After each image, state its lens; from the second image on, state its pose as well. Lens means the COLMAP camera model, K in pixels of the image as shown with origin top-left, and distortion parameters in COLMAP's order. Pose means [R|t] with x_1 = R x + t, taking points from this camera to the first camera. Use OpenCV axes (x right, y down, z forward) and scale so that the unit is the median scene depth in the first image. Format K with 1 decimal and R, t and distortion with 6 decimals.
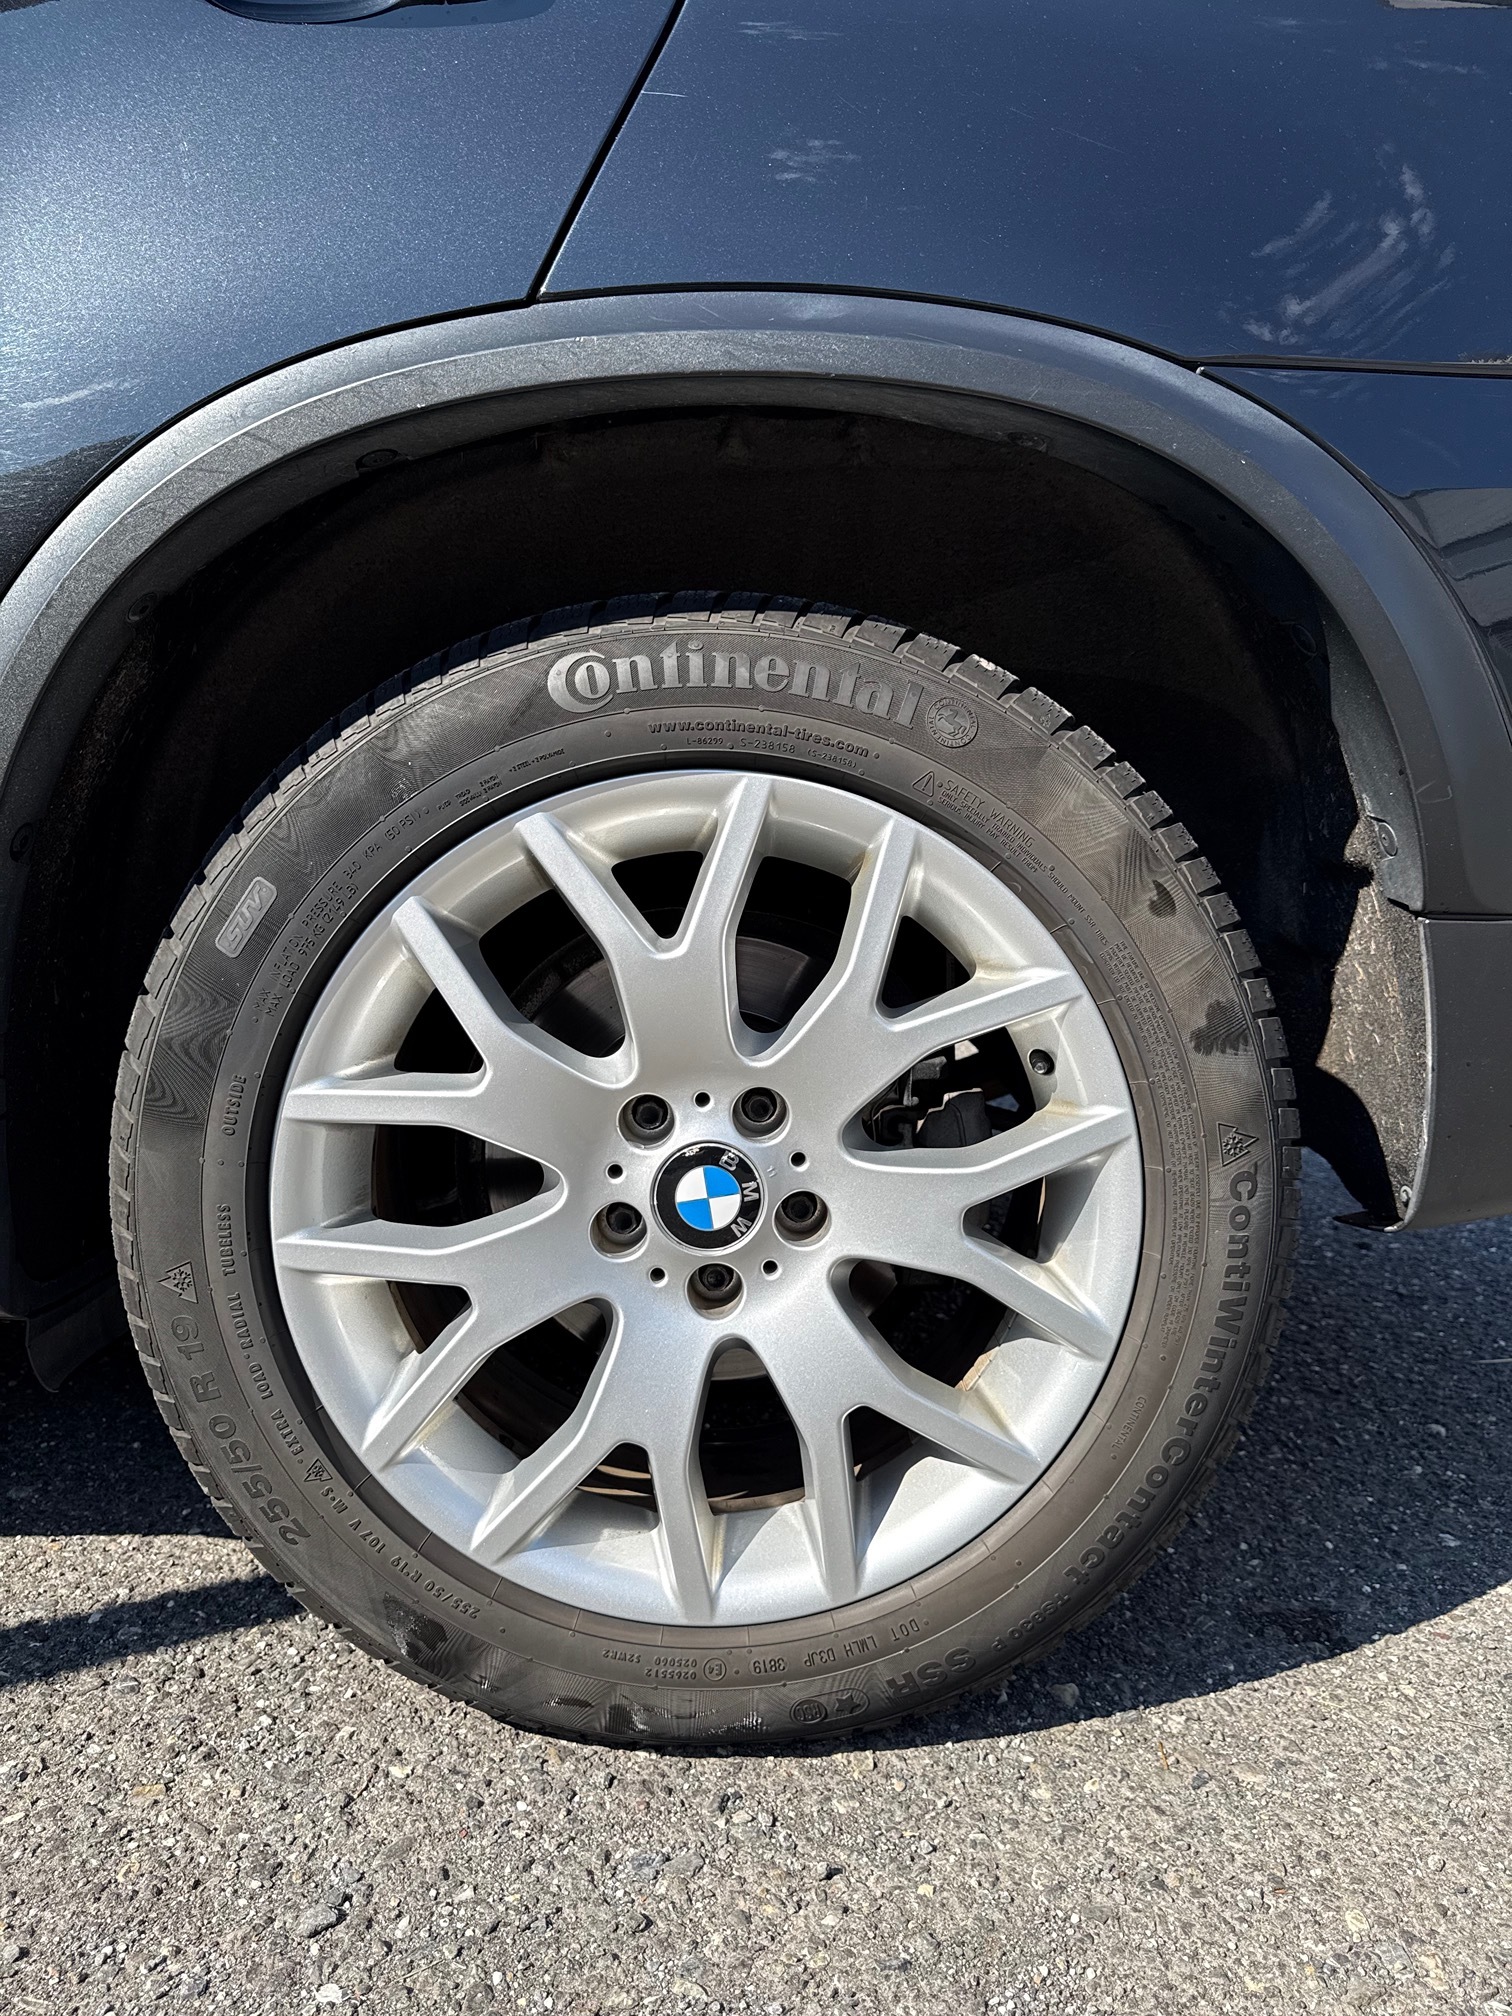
lens RADIAL K [[1432.2, 0, 751.2], [0, 1432.2, 1009.4], [0, 0, 1]] dist [0.021661, 0.000268]
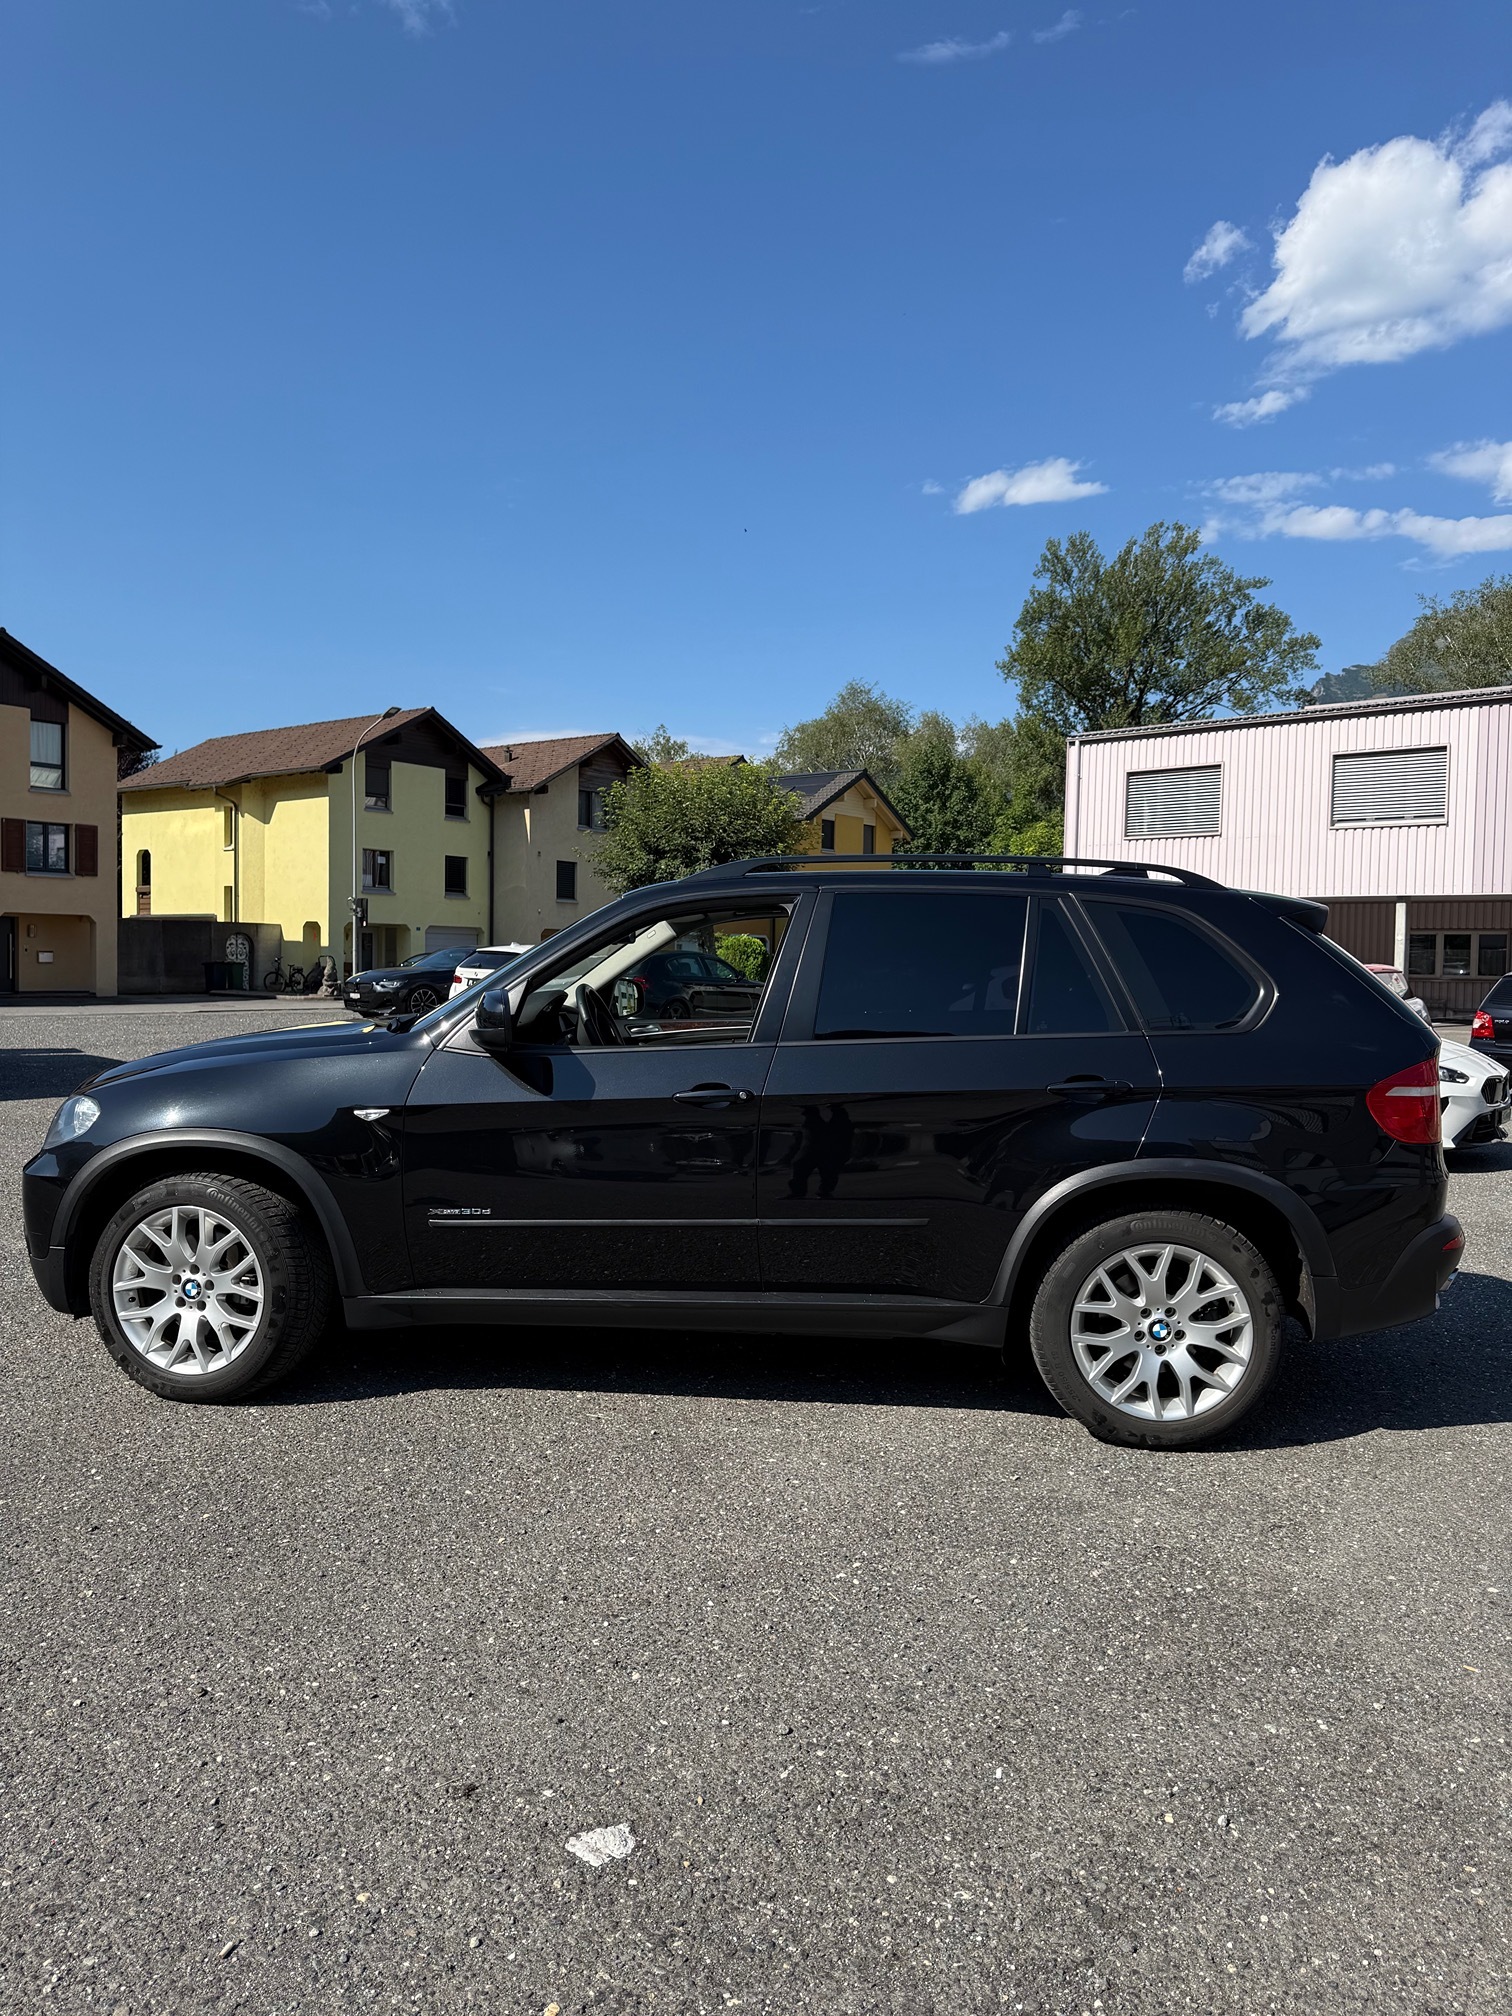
lens RADIAL K [[1374.7, 0, 759.4], [0, 1374.7, 992.1], [0, 0, 1]] dist [0.003673, -0.000989]
pose [[0.995995, 0.017043, -0.087769, -0.974605], [-0.026979, 0.993195, -0.113293, -0.431863], [0.085241, 0.115207, 0.989677, -3.775815]]
